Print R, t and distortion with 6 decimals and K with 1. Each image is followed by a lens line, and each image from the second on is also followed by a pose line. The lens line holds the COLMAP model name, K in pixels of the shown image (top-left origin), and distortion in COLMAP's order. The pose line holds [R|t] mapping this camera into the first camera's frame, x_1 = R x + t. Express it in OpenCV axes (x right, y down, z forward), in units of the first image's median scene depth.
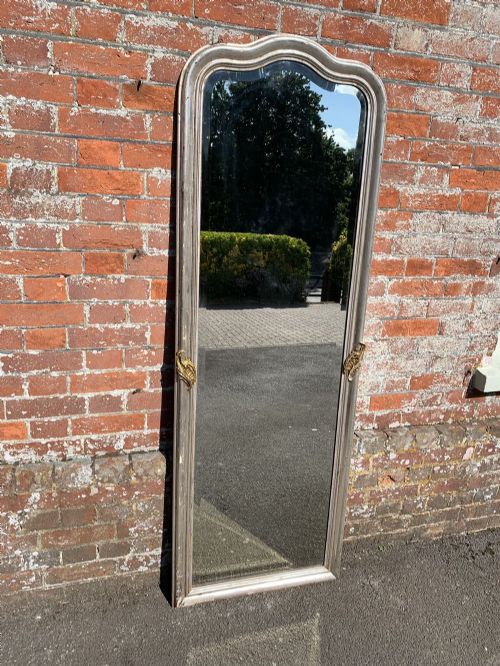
lens RADIAL K [[525.8, 0, 258.2], [0, 525.8, 320.5], [0, 0, 1]] dist [0.001268, -0.000832]
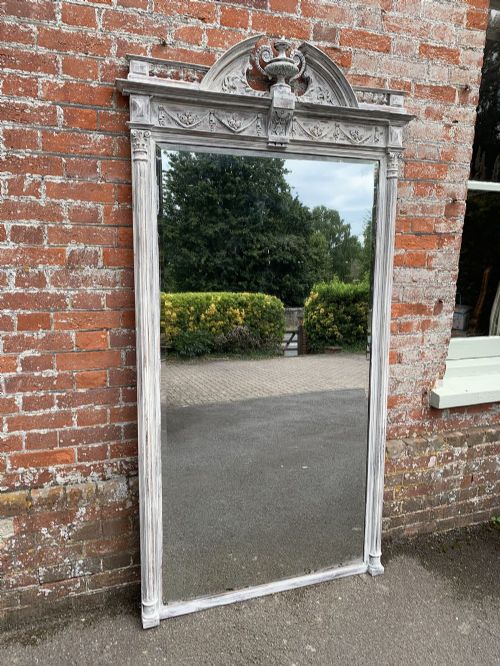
lens RADIAL K [[521.8, 0, 261.1], [0, 521.8, 321.2], [0, 0, 1]] dist [0.001869, -0.000216]
pose [[0.997725, -0.049083, 0.046213, -0.040457], [0.053684, 0.993102, -0.104238, 0.044027], [-0.040778, 0.106482, 0.993478, -0.263502]]
